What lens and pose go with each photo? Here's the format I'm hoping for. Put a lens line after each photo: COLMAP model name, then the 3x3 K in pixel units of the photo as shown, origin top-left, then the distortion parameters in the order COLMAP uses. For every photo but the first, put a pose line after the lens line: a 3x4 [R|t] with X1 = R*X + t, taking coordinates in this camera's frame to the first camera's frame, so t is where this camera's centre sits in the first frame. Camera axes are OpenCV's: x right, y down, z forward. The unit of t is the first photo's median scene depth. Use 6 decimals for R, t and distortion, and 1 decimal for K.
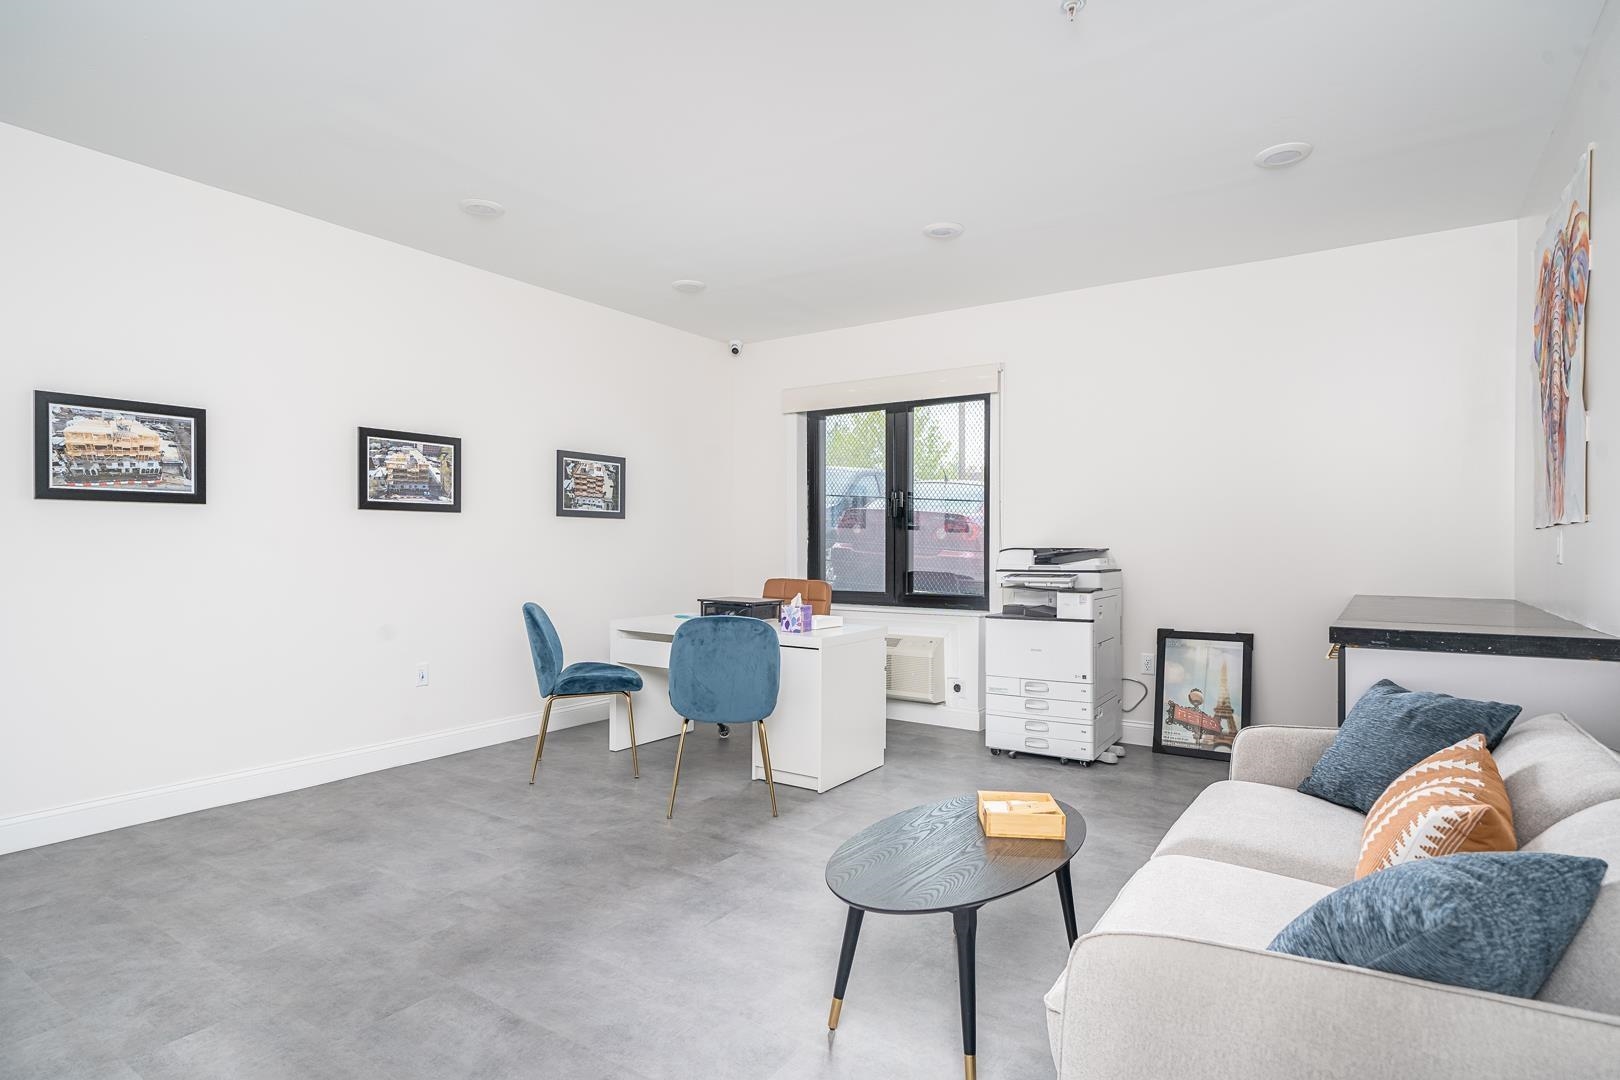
lens RADIAL K [[846.2, 0, 811.6], [0, 846.2, 548.6], [0, 0, 1]] dist [-0.004548, -0.000064]
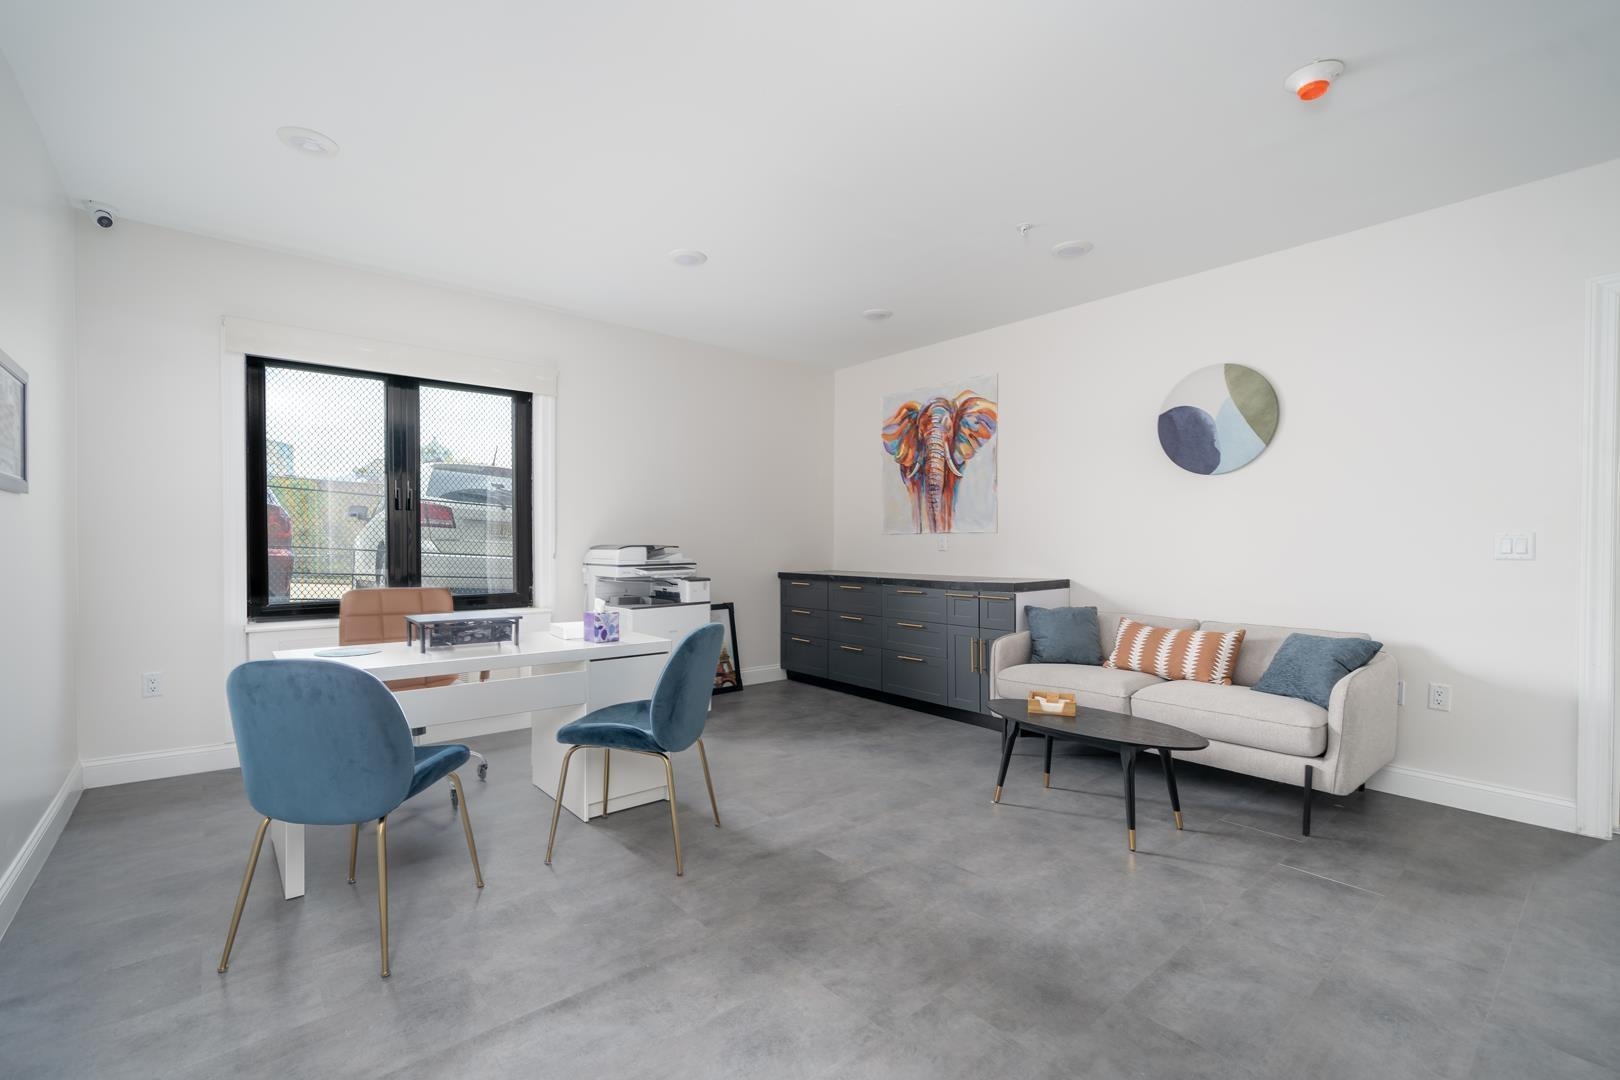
lens RADIAL K [[703.4, 0, 811.2], [0, 703.4, 540.2], [0, 0, 1]] dist [0.000397, -0.000096]
pose [[0.275805, -0.002190, 0.961211, -0.840182], [-0.000074, 0.999997, 0.002299, -0.013666], [-0.961214, -0.000705, 0.275804, 0.721134]]
